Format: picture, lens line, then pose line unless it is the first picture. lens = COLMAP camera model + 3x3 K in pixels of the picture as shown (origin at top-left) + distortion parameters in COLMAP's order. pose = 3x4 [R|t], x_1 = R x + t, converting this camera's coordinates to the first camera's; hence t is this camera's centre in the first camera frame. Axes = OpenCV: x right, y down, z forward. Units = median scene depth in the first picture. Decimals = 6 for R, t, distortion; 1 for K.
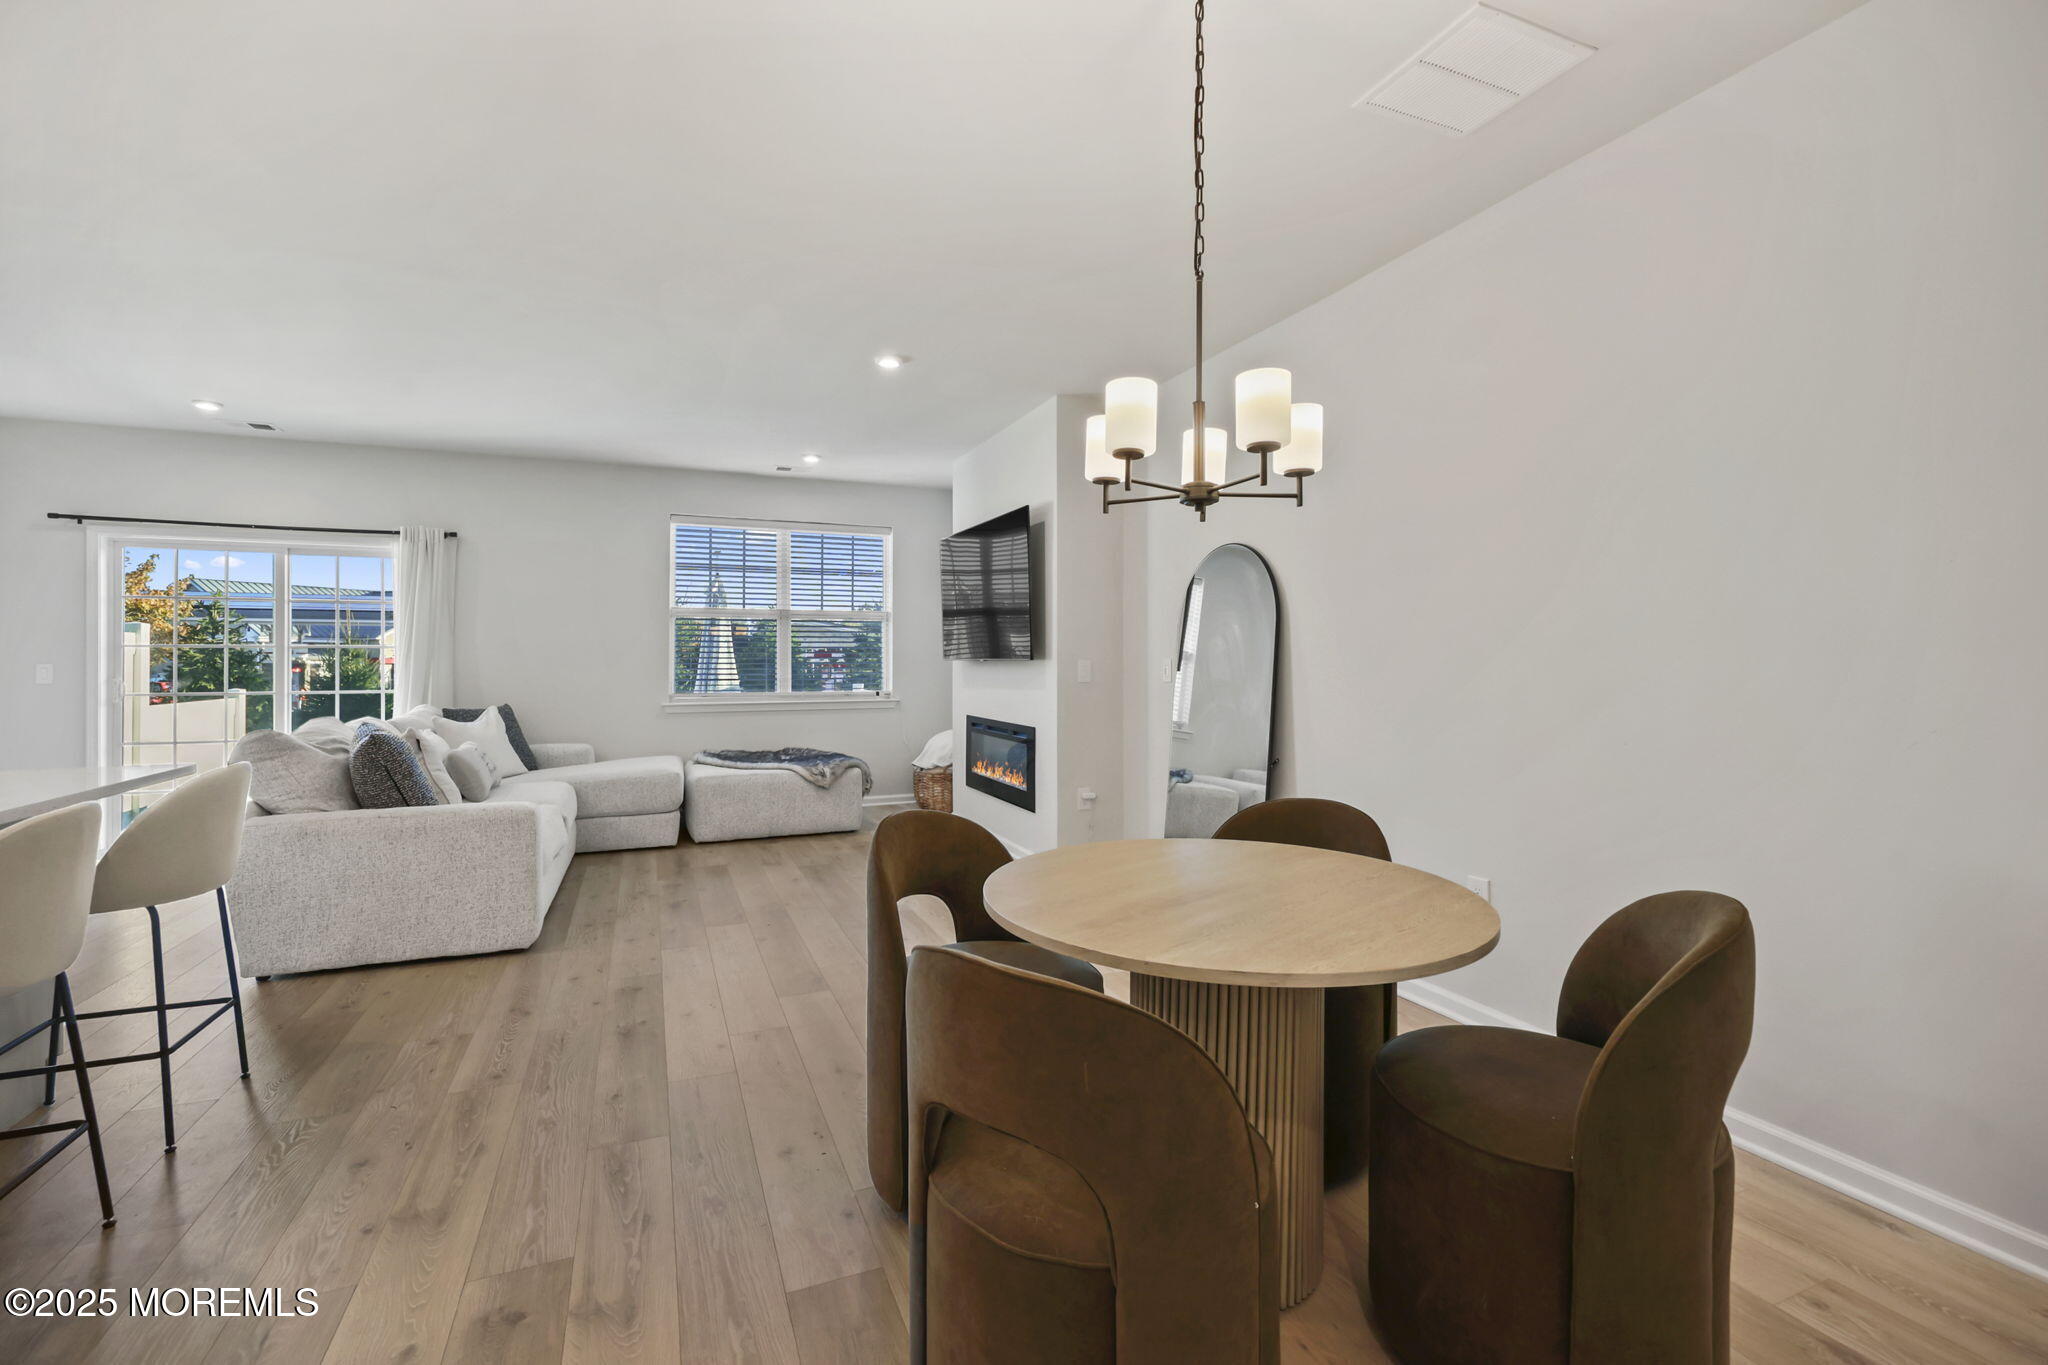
lens RADIAL K [[891.5, 0, 1023.6], [0, 891.5, 644.3], [0, 0, 1]] dist [0.000543, 0.000304]
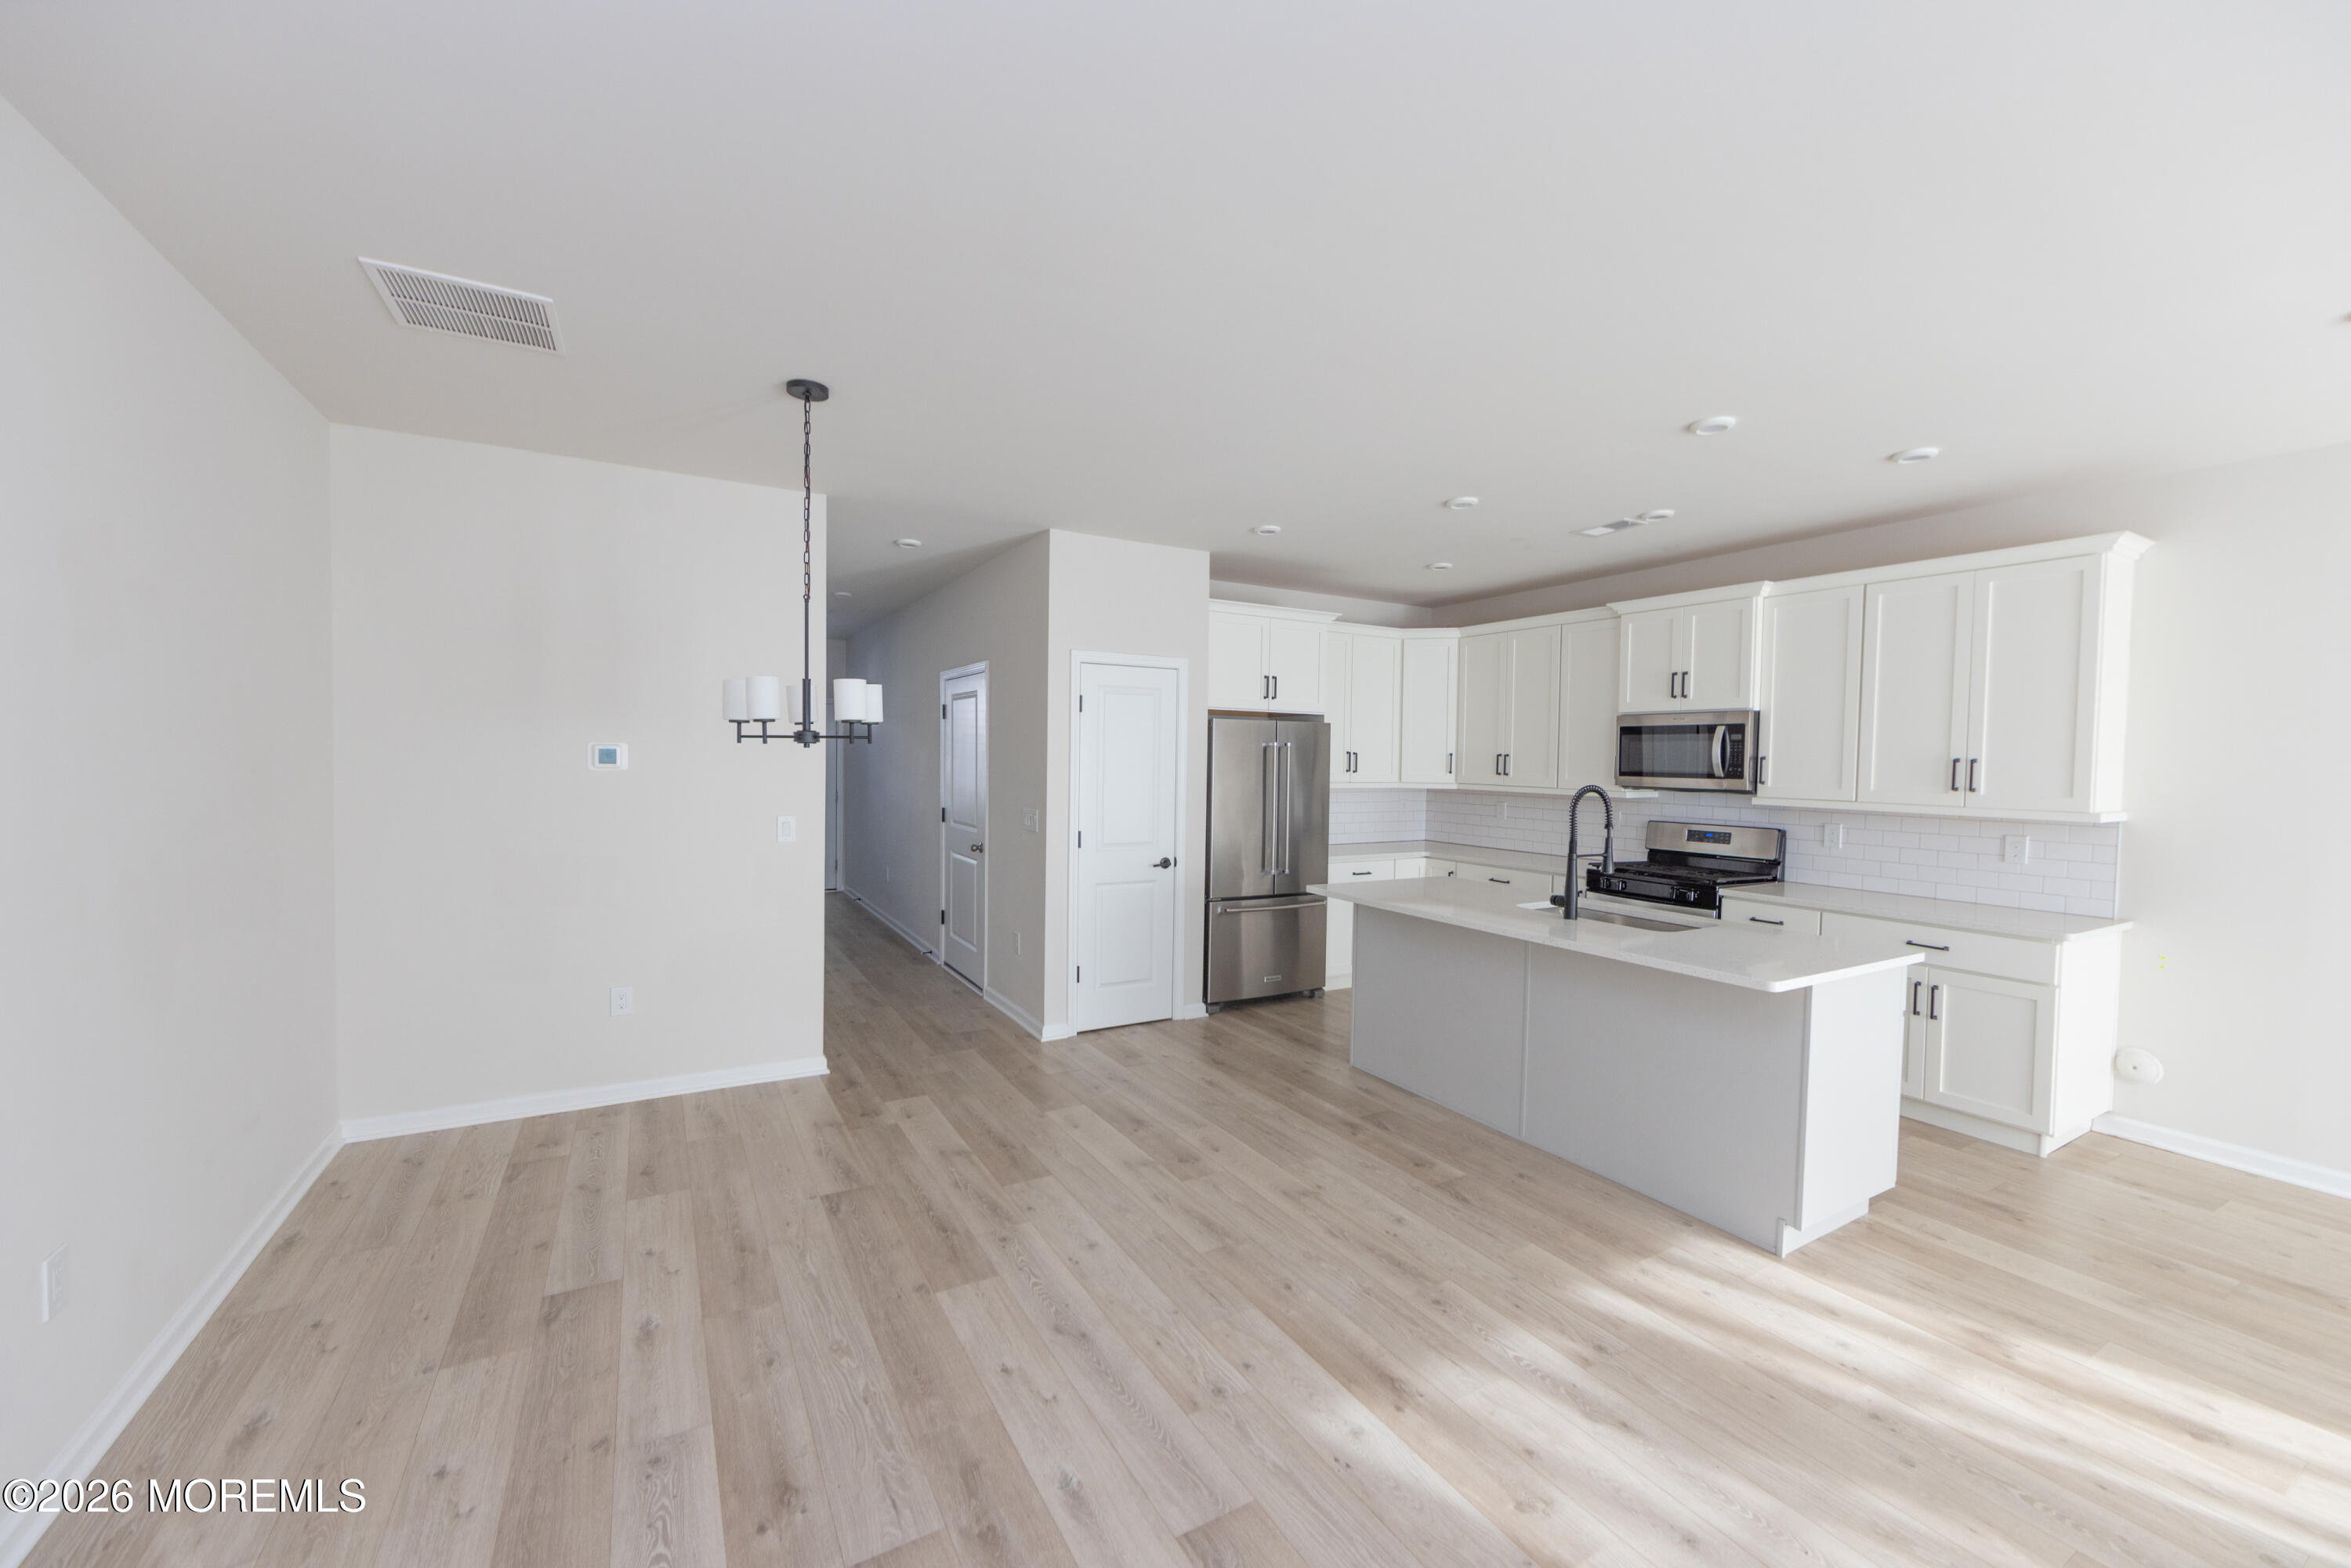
lens RADIAL K [[915.6, 0, 1173.1], [0, 915.6, 789.0], [0, 0, 1]] dist [-0.007575, 0.000785]
pose [[-0.992704, -0.009868, -0.120176, -0.082144], [-0.012075, 0.999771, 0.017652, -0.037503], [0.119974, 0.018975, -0.992596, 0.869717]]
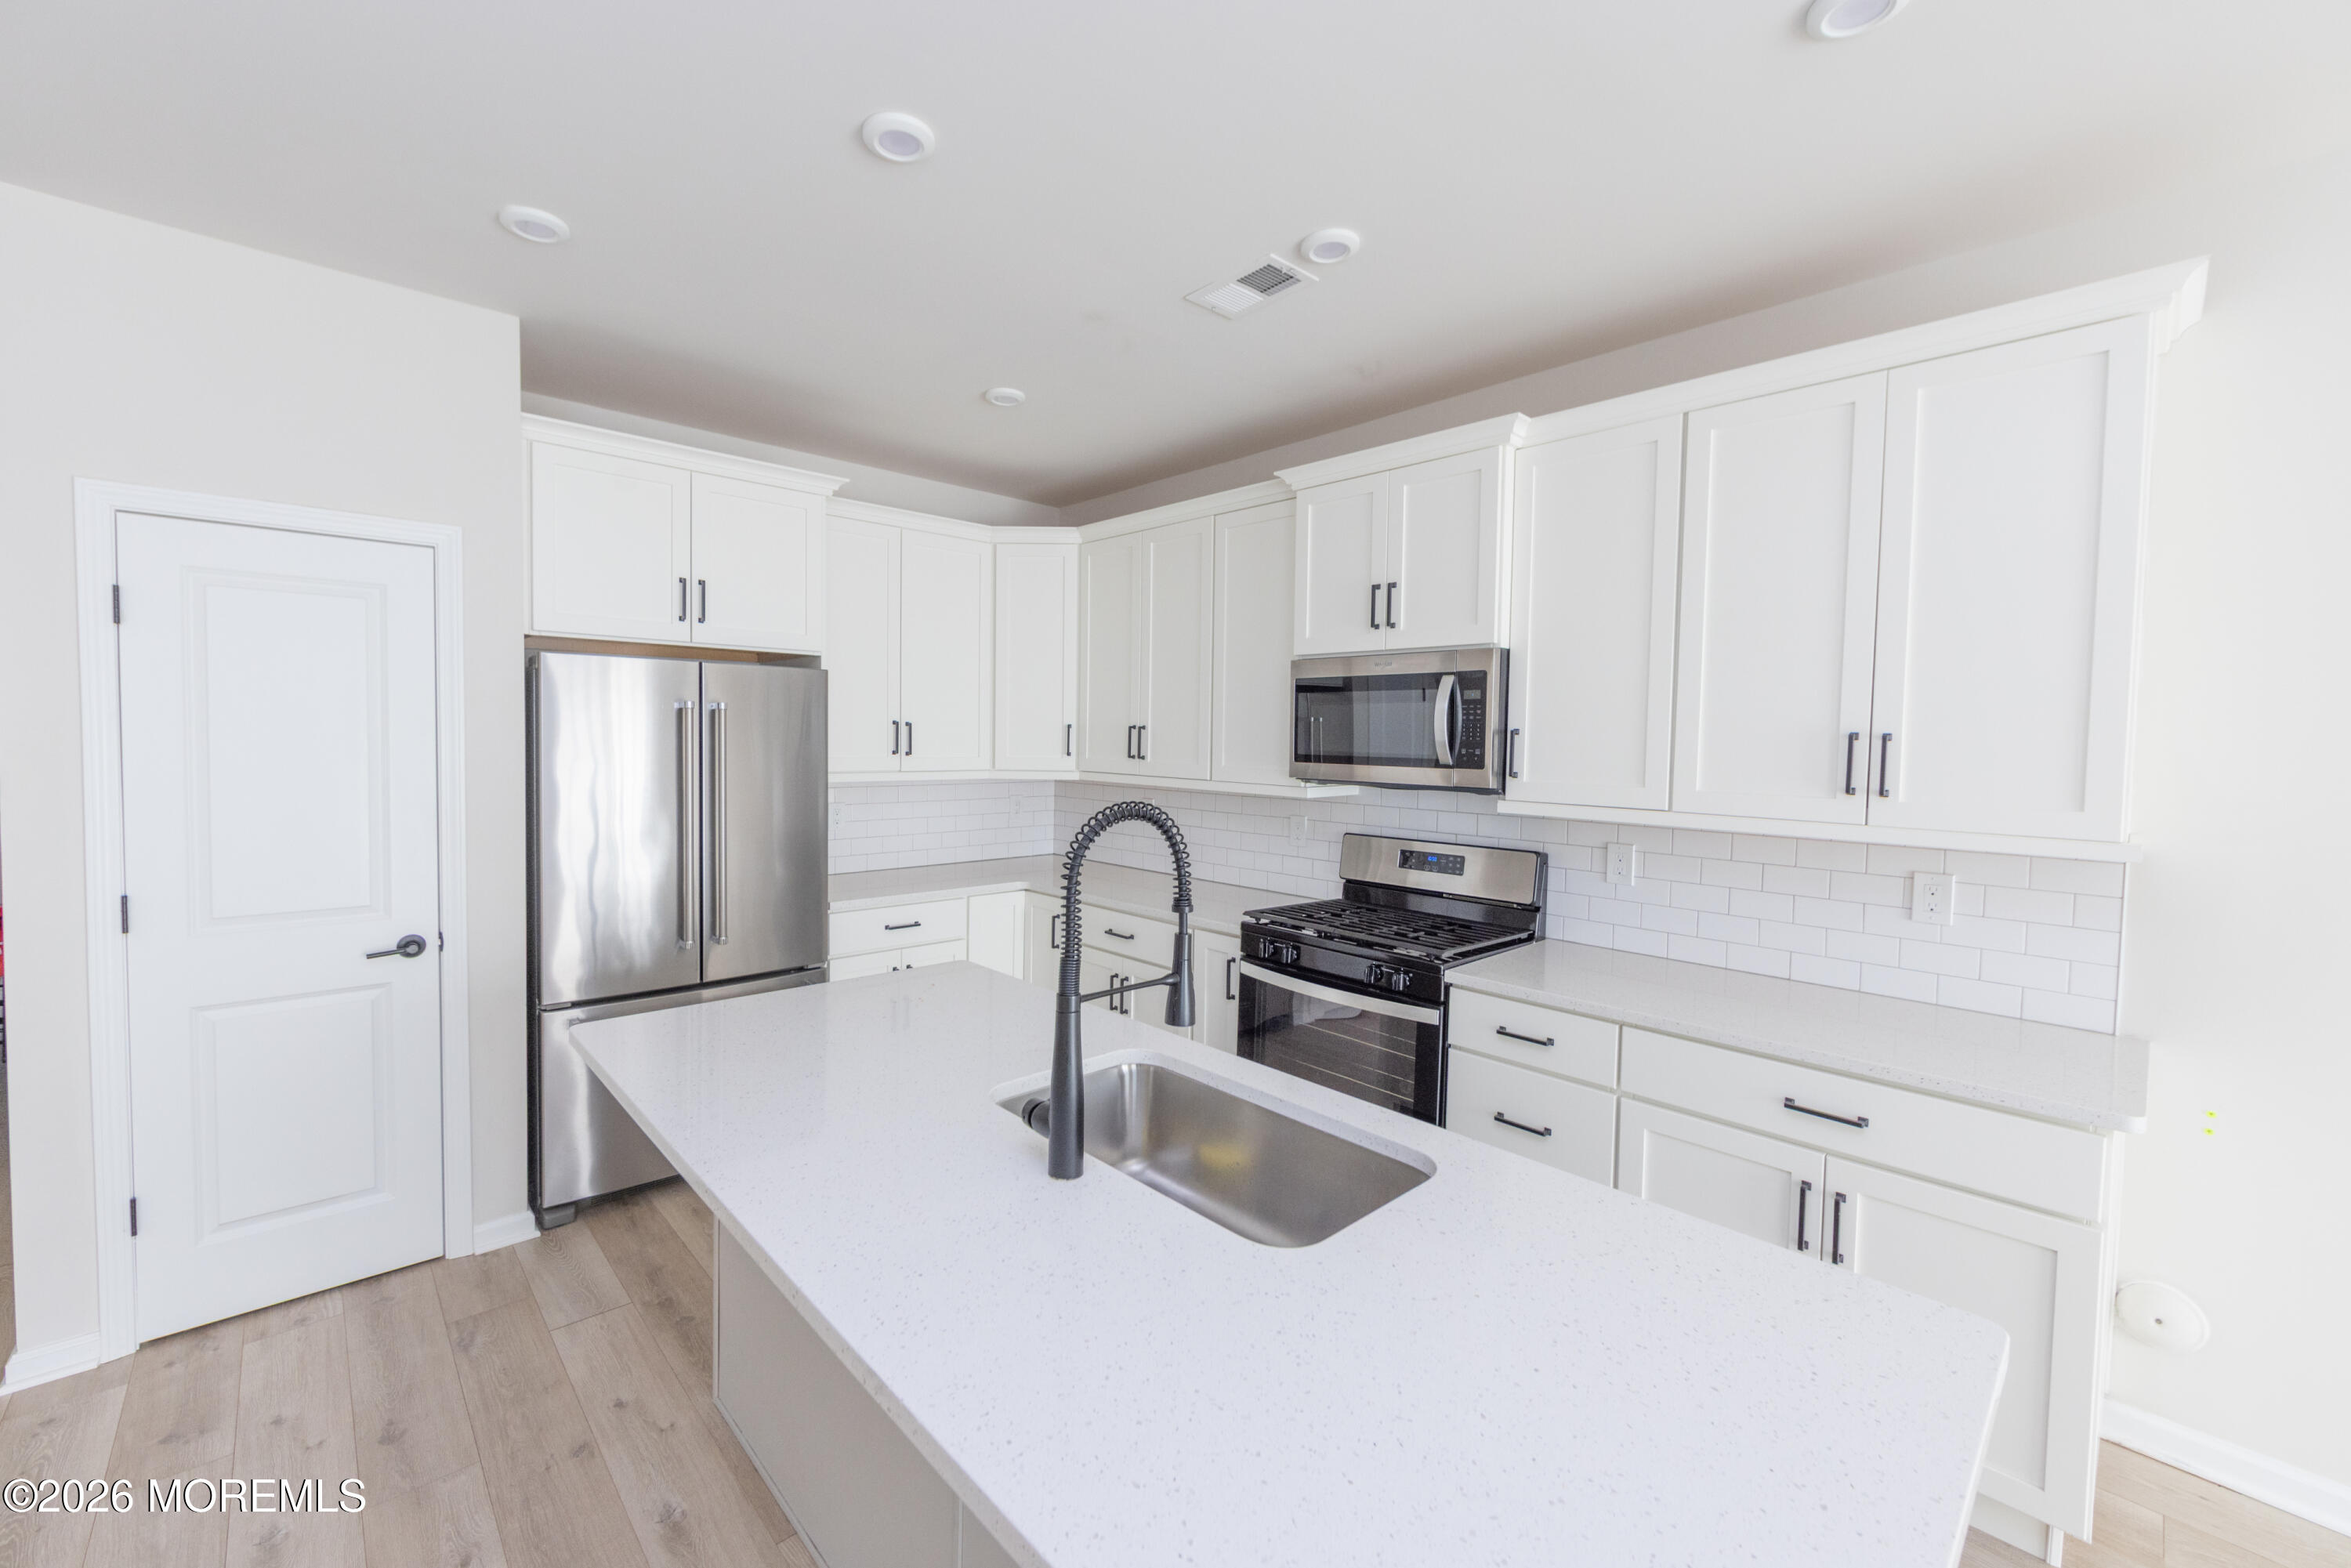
lens RADIAL K [[915.6, 0, 1156.2], [0, 915.6, 774.6], [0, 0, 1]] dist [-0.007575, 0.000785]
pose [[-0.939176, -0.001108, -0.343434, -0.370791], [-0.010448, 0.999624, 0.025348, -0.045255], [0.343277, 0.027394, -0.938835, 0.499439]]
